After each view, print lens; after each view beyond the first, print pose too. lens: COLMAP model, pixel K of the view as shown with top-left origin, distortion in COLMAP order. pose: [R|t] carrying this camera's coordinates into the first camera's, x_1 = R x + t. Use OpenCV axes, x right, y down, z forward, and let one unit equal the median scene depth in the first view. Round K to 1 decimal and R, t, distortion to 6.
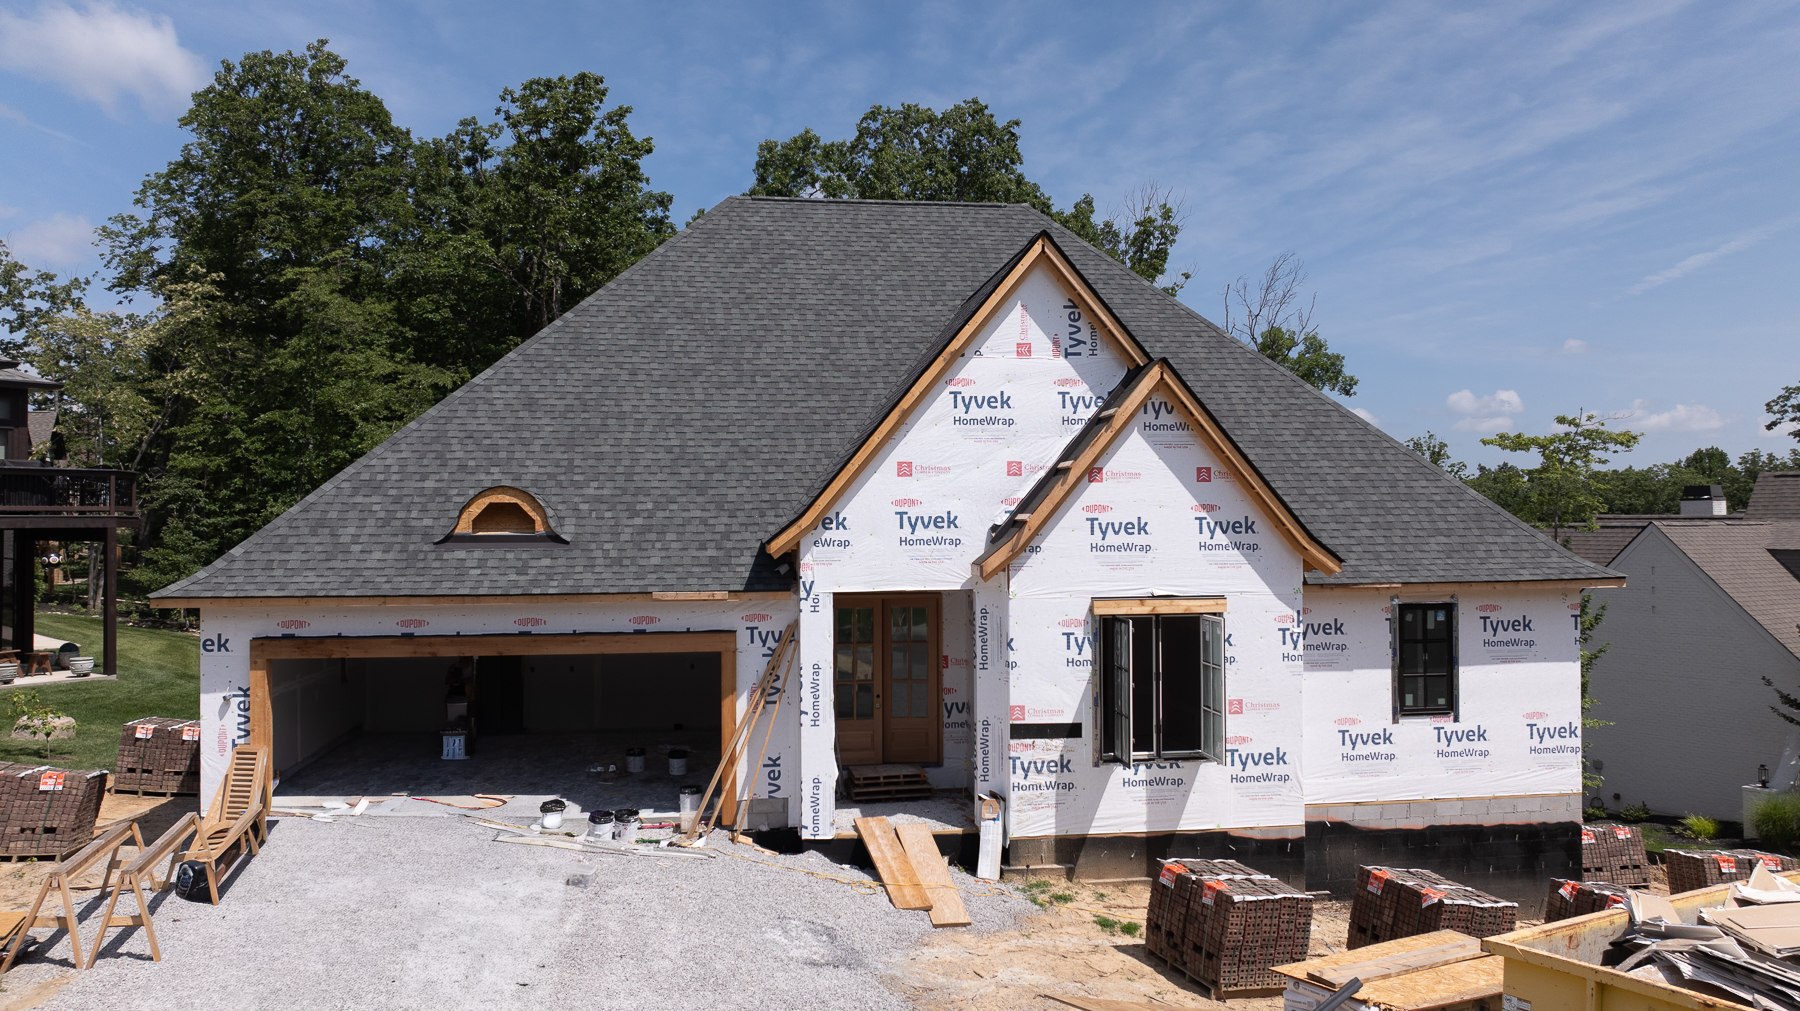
lens RADIAL K [[1285.5, 0, 943.2], [0, 1285.5, 474.4], [0, 0, 1]] dist [-0.020010, 0.022776]
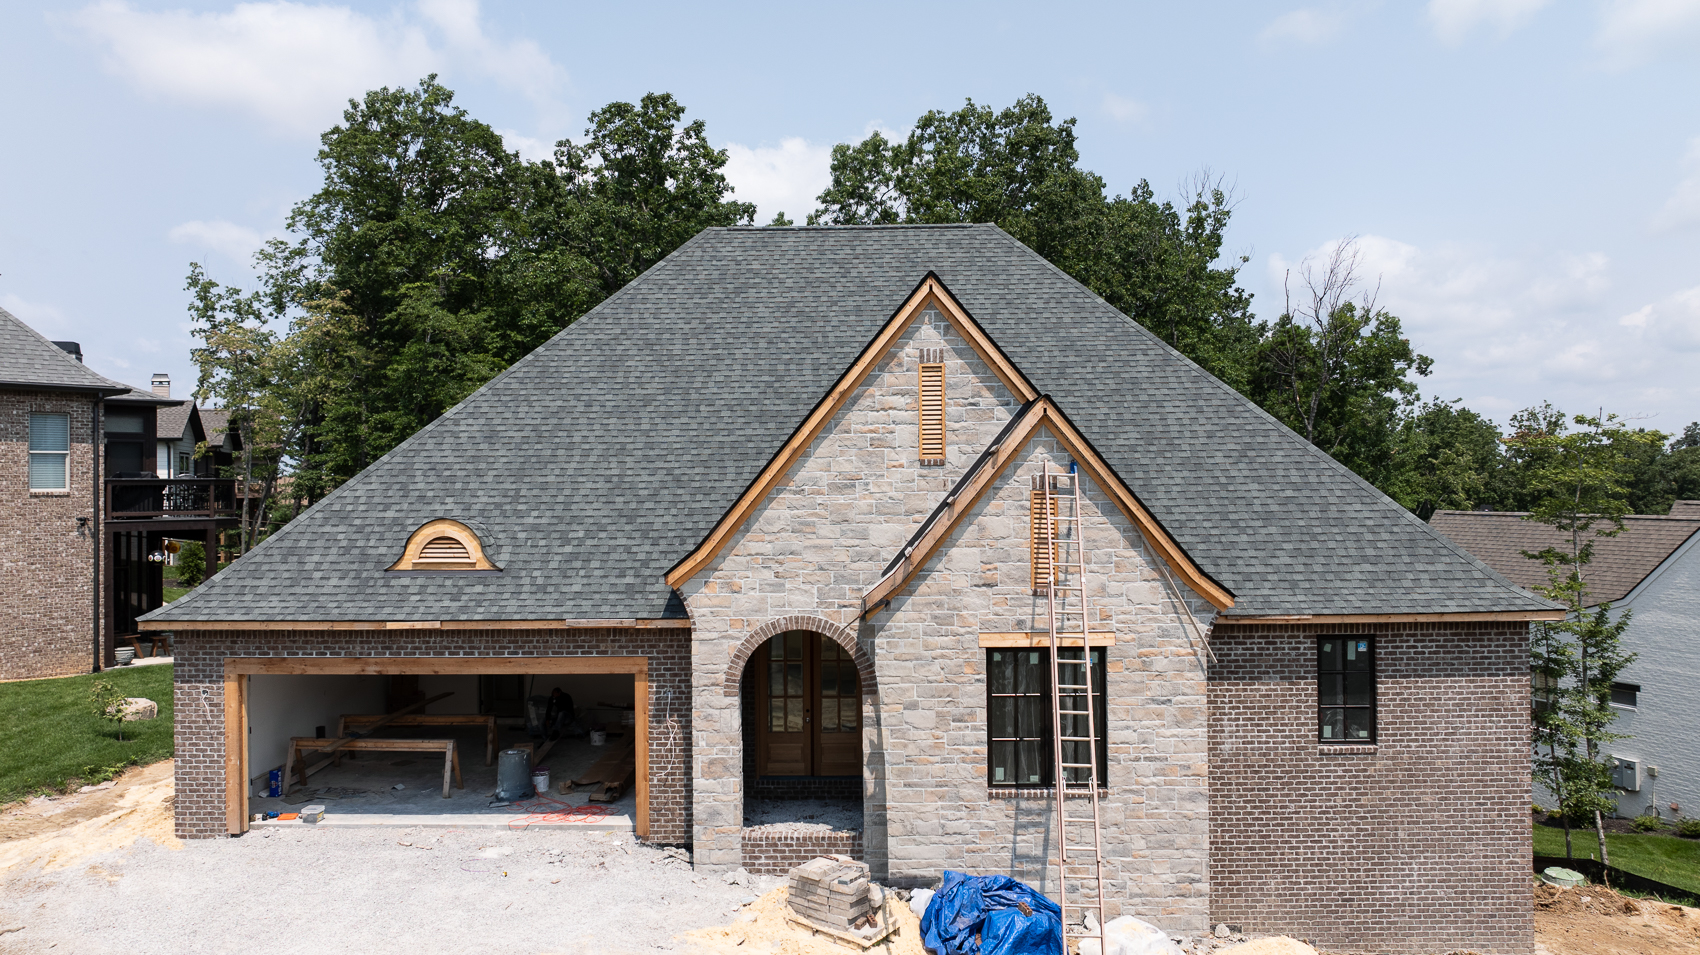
lens RADIAL K [[1214.1, 0, 851.7], [0, 1214.1, 476.0], [0, 0, 1]] dist [-0.020010, 0.022776]
pose [[0.987246, -0.003858, -0.159154, 0.136404], [0.007518, 0.999721, 0.022398, -0.039137], [0.159023, -0.023309, 0.987000, 0.026040]]
